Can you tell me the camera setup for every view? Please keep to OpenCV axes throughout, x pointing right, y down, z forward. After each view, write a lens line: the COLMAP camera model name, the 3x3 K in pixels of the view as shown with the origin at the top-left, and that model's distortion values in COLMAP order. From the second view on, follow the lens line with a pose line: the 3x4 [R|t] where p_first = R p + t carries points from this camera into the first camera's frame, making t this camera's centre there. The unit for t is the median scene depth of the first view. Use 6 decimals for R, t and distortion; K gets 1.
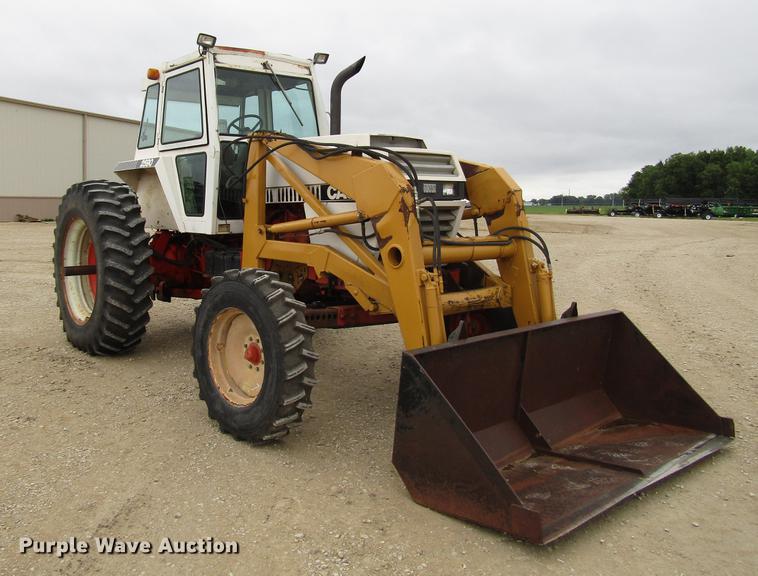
lens RADIAL K [[662.0, 0, 301.2], [0, 662.0, 238.8], [0, 0, 1]] dist [-0.005082, 0.000599]
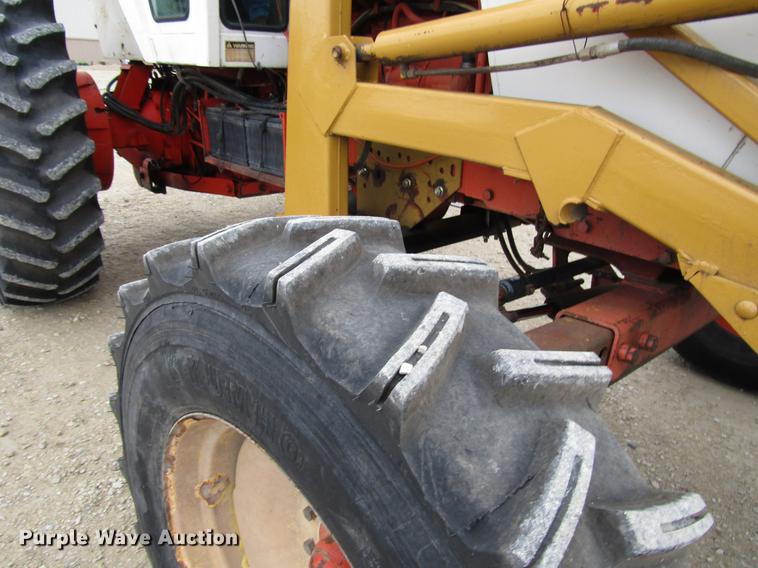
lens RADIAL K [[541.5, 0, 379.0], [0, 541.5, 284.0], [0, 0, 1]] dist [-0.003688, -0.002700]
pose [[0.996567, 0.006437, 0.082534, -0.068455], [-0.033294, 0.943954, 0.328394, 0.008497], [-0.075794, -0.330015, 0.940928, 0.754158]]
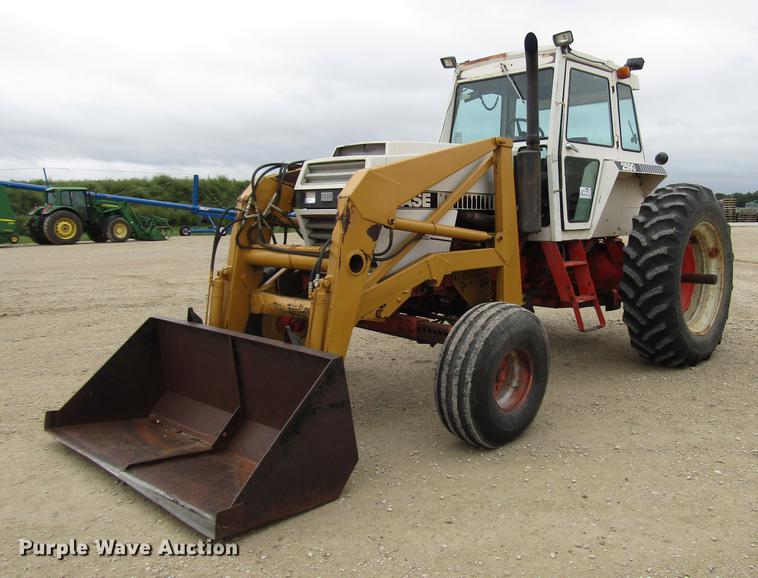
lens RADIAL K [[662.0, 0, 430.2], [0, 662.0, 288.6], [0, 0, 1]] dist [-0.009349, 0.001438]
pose [[0.175781, 0.118324, -0.977293, 1.138149], [-0.049513, 0.992556, 0.111266, -0.052879], [0.983183, 0.028831, 0.180331, 0.904983]]
